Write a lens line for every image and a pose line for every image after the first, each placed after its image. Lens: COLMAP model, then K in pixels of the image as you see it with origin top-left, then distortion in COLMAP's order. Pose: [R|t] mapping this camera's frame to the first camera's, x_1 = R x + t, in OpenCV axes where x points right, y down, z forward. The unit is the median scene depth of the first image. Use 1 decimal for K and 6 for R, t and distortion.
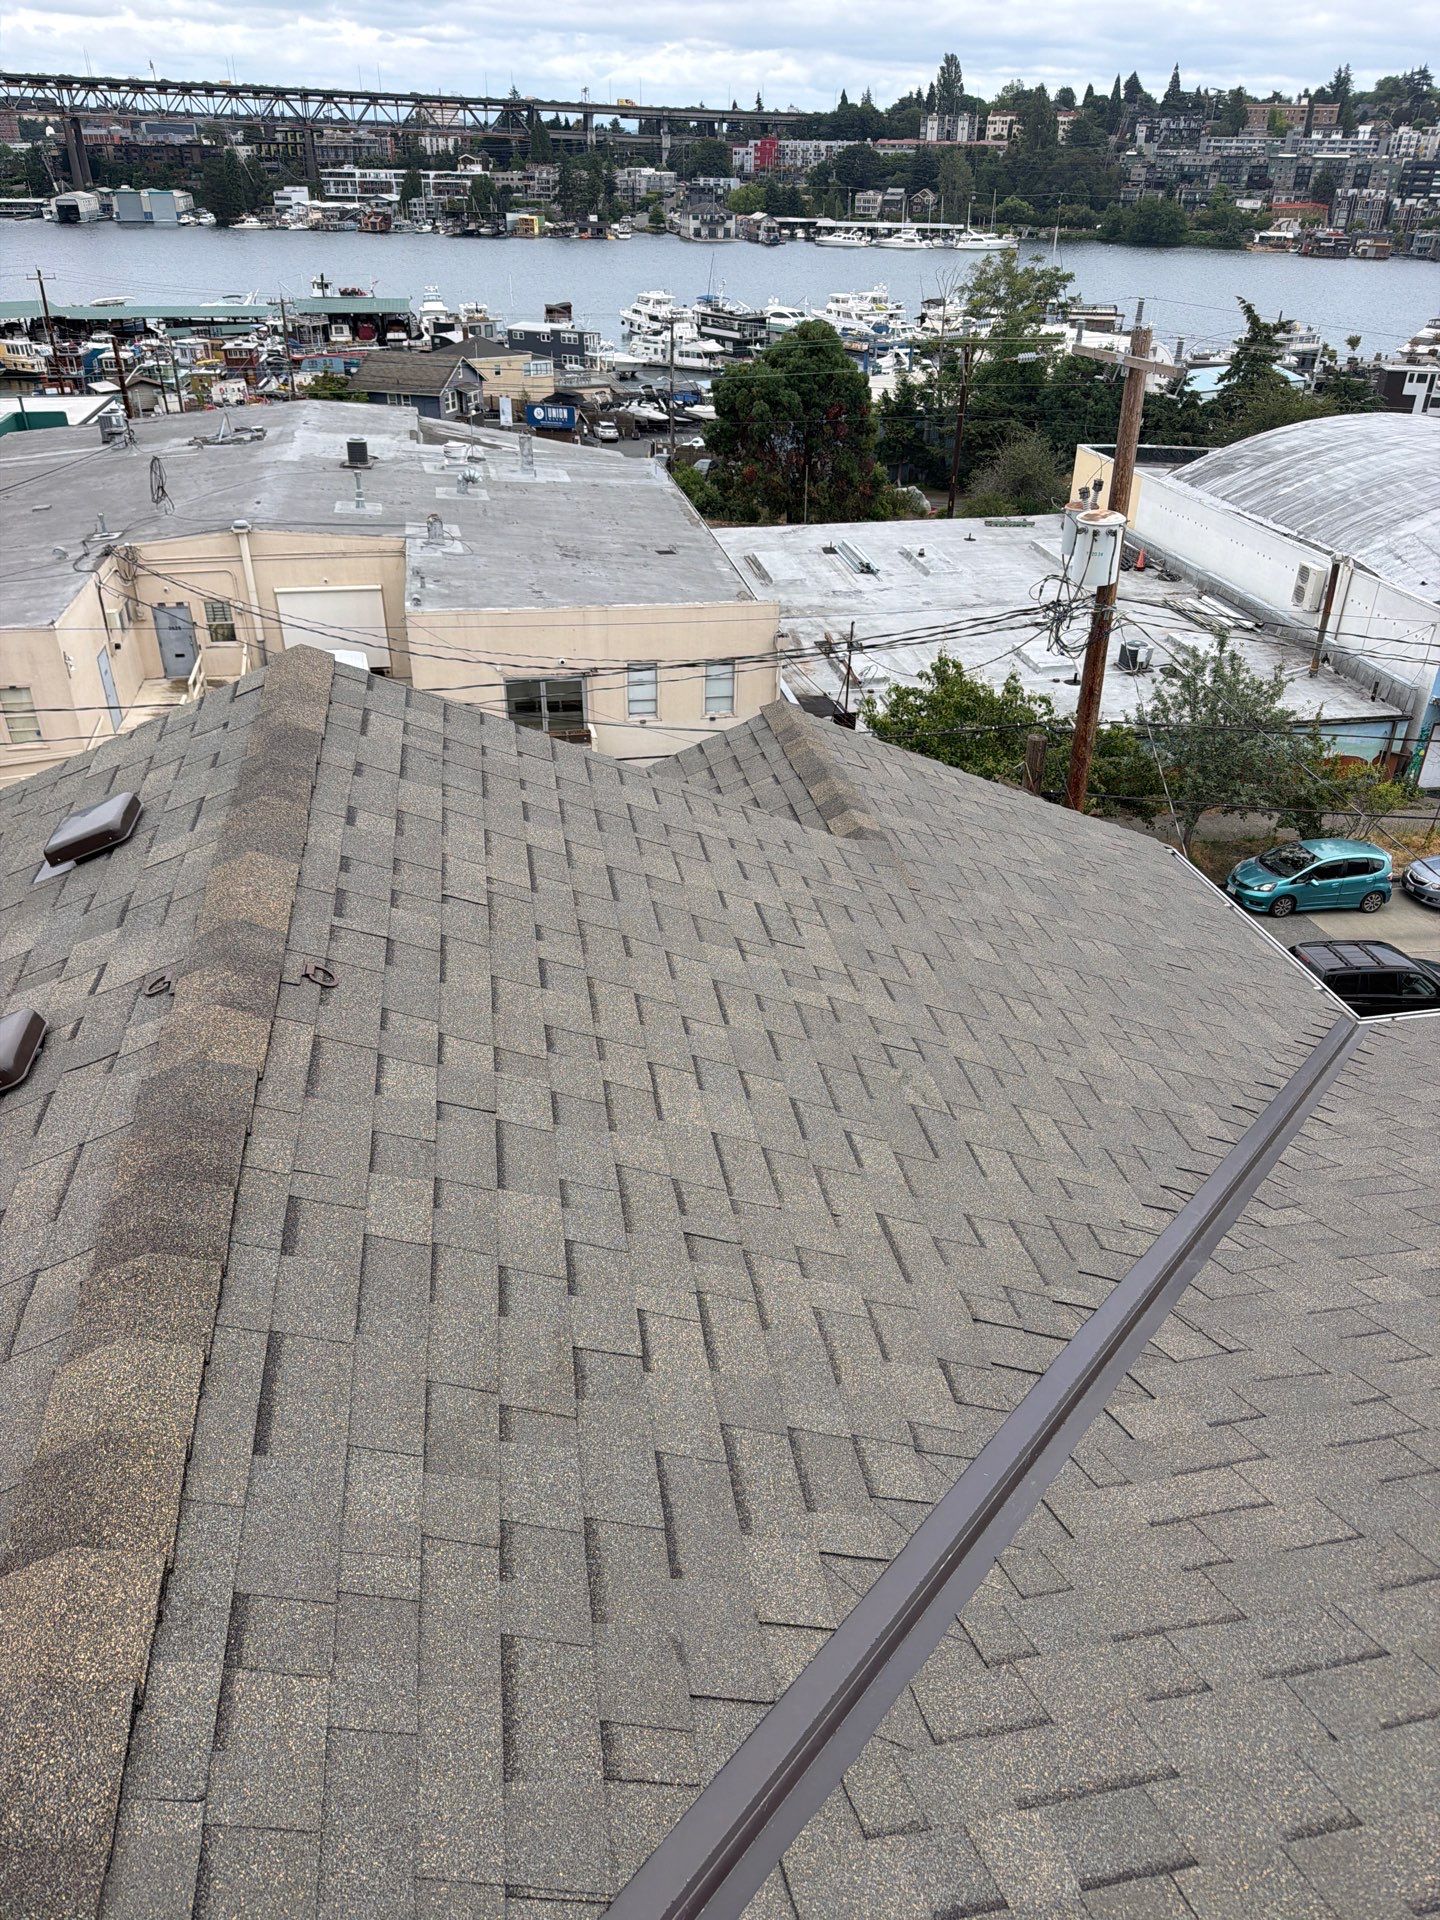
lens RADIAL K [[1407.9, 0, 718.7], [0, 1407.9, 974.8], [0, 0, 1]] dist [0.081088, -0.077921]
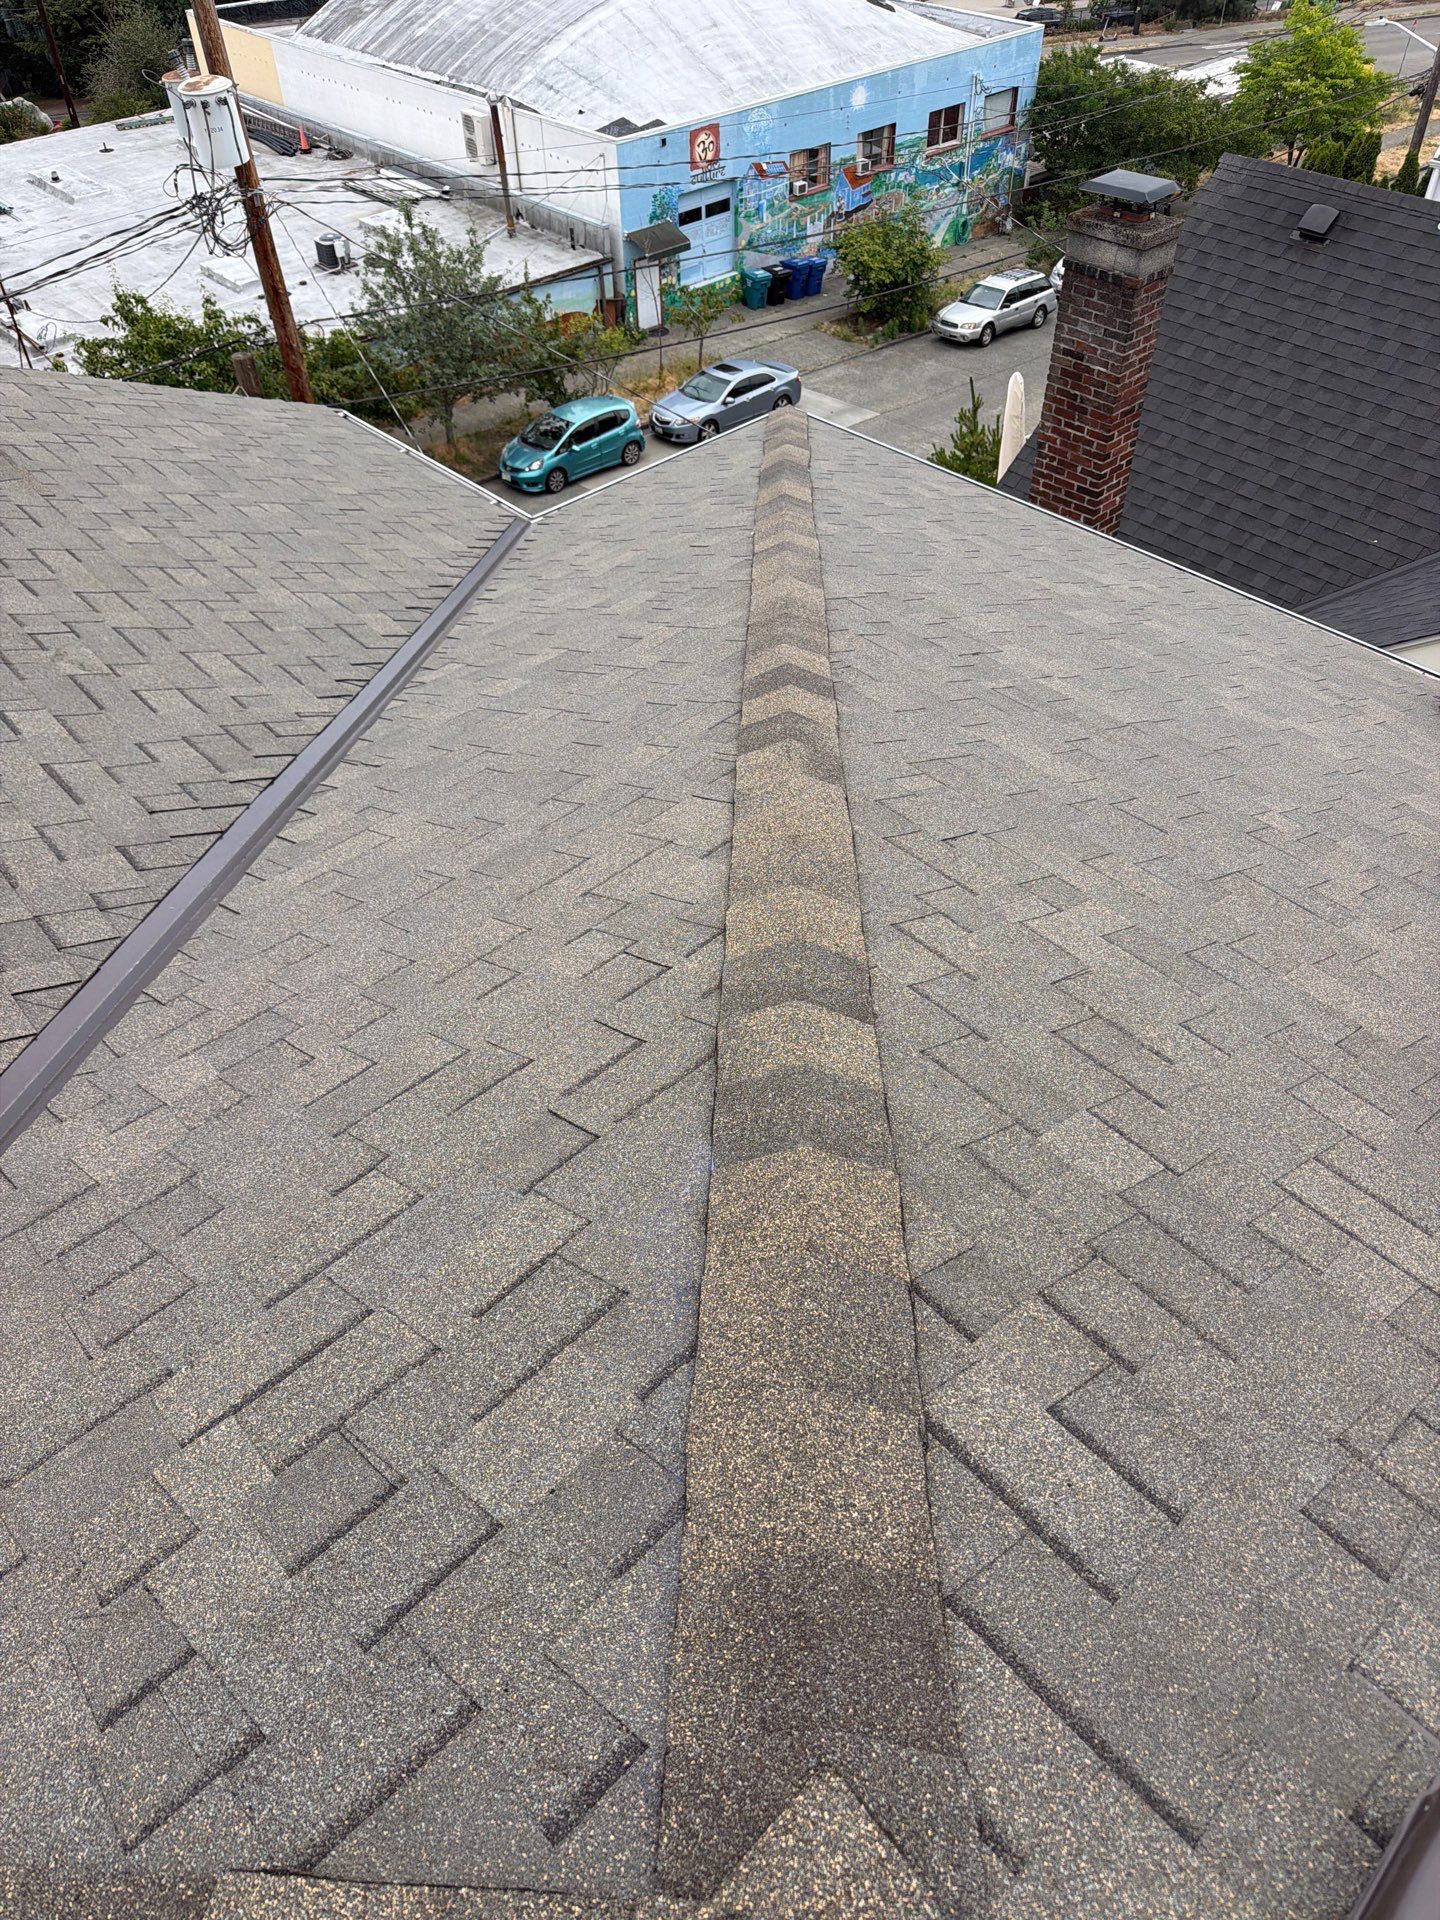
lens RADIAL K [[1407.9, 0, 729.4], [0, 1407.9, 976.9], [0, 0, 1]] dist [0.081088, -0.077921]
pose [[0.855292, -0.390855, 0.340159, 0.013130], [0.299816, 0.908746, 0.290329, 0.016388], [-0.422594, -0.146331, 0.894428, -0.021887]]
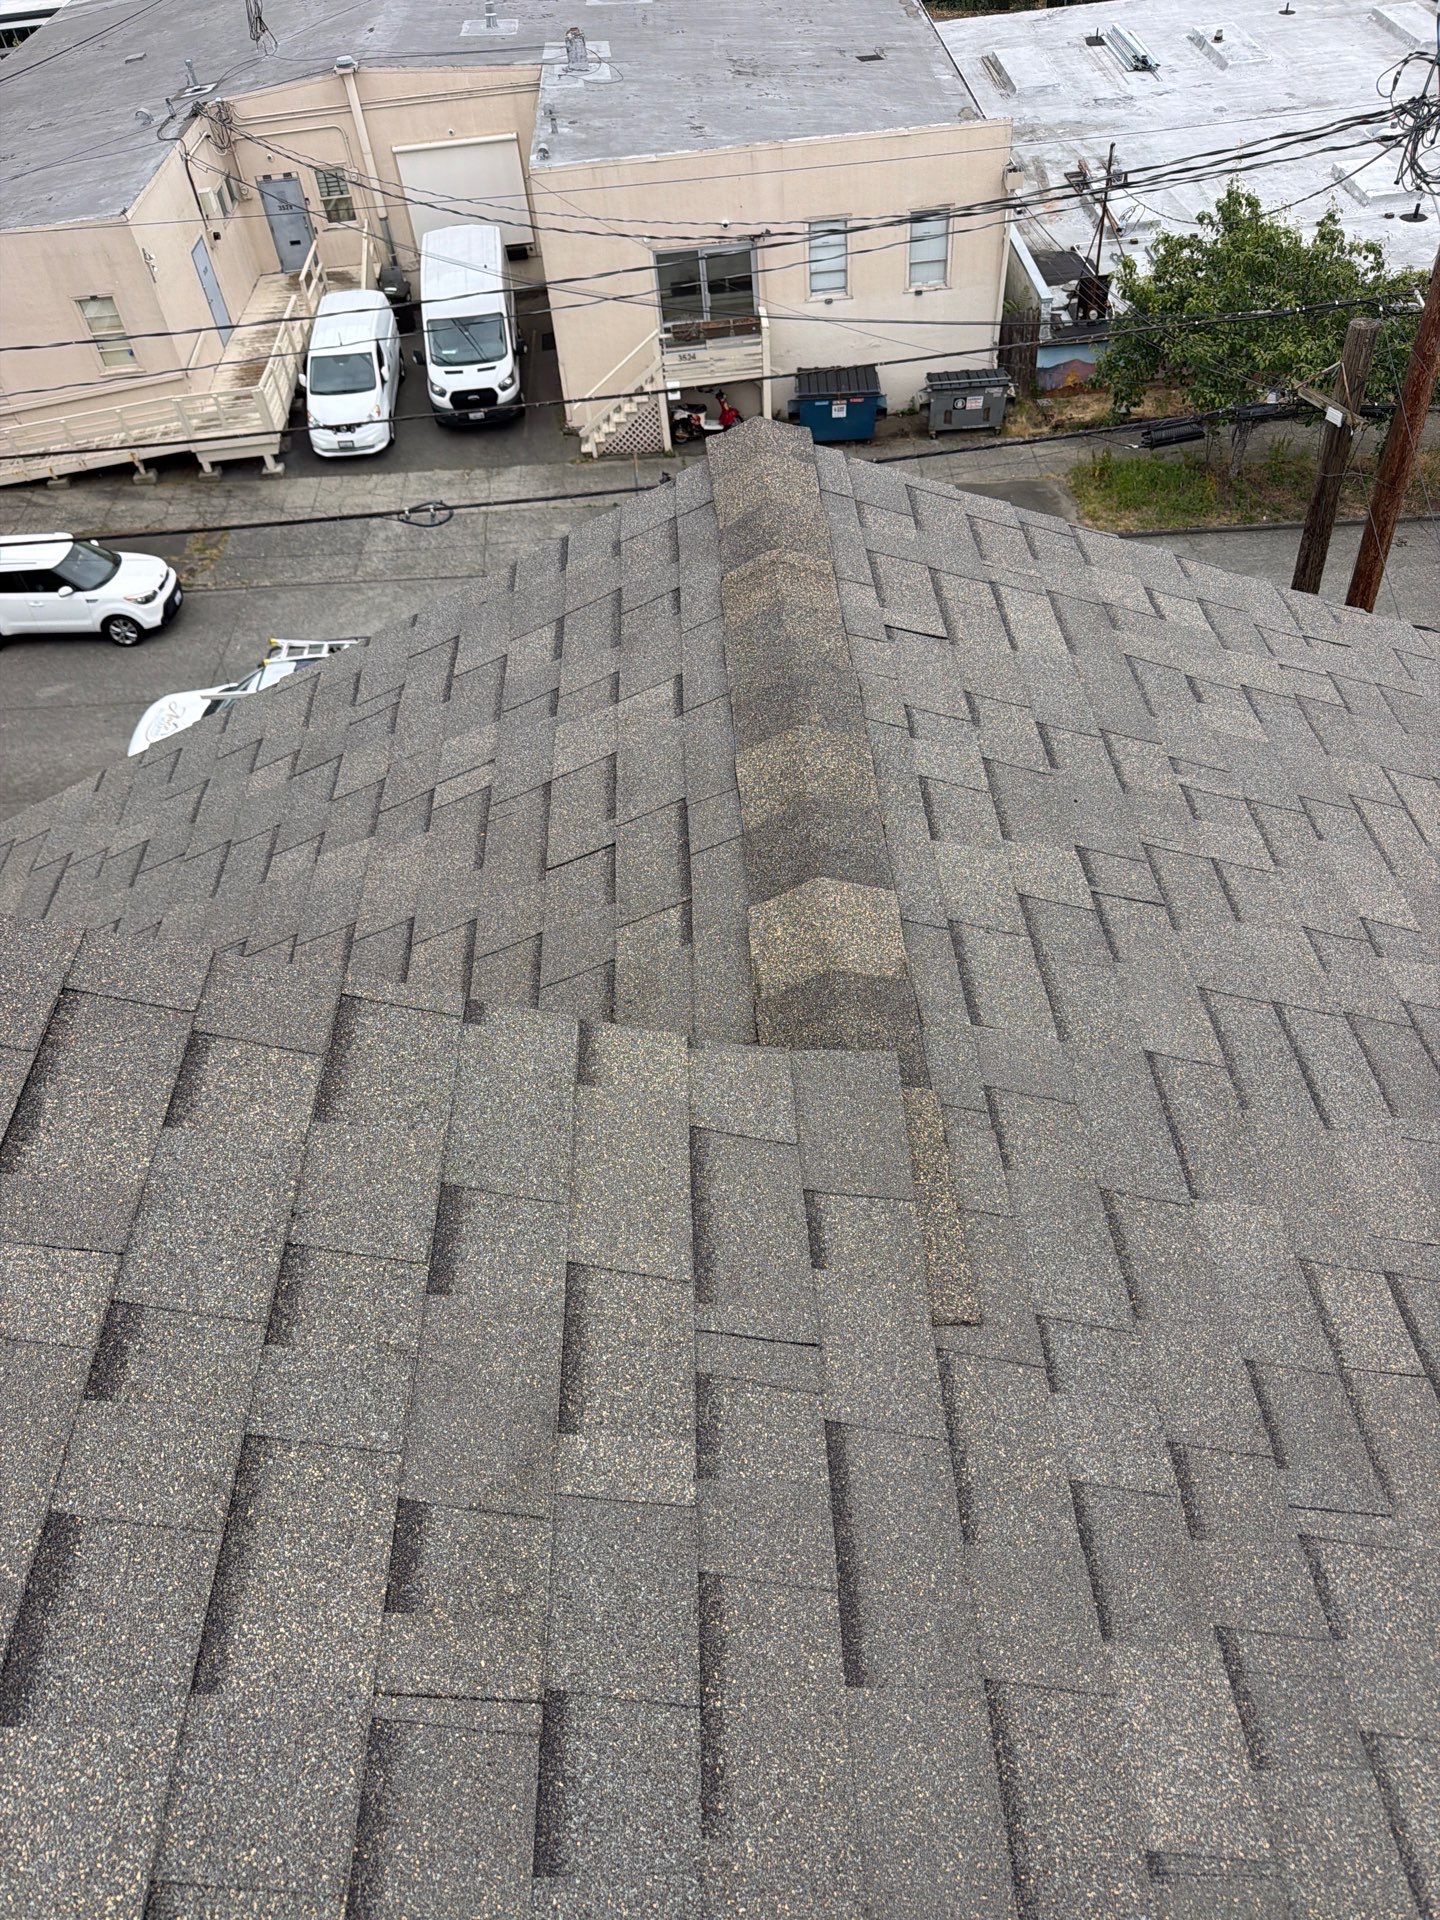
lens RADIAL K [[1407.9, 0, 684.8], [0, 1407.9, 989.2], [0, 0, 1]] dist [0.081088, -0.077921]
pose [[0.984183, 0.038624, -0.172891, 0.022225], [0.010728, 0.961157, 0.275793, -0.033980], [0.176828, -0.273286, 0.945540, 0.126660]]
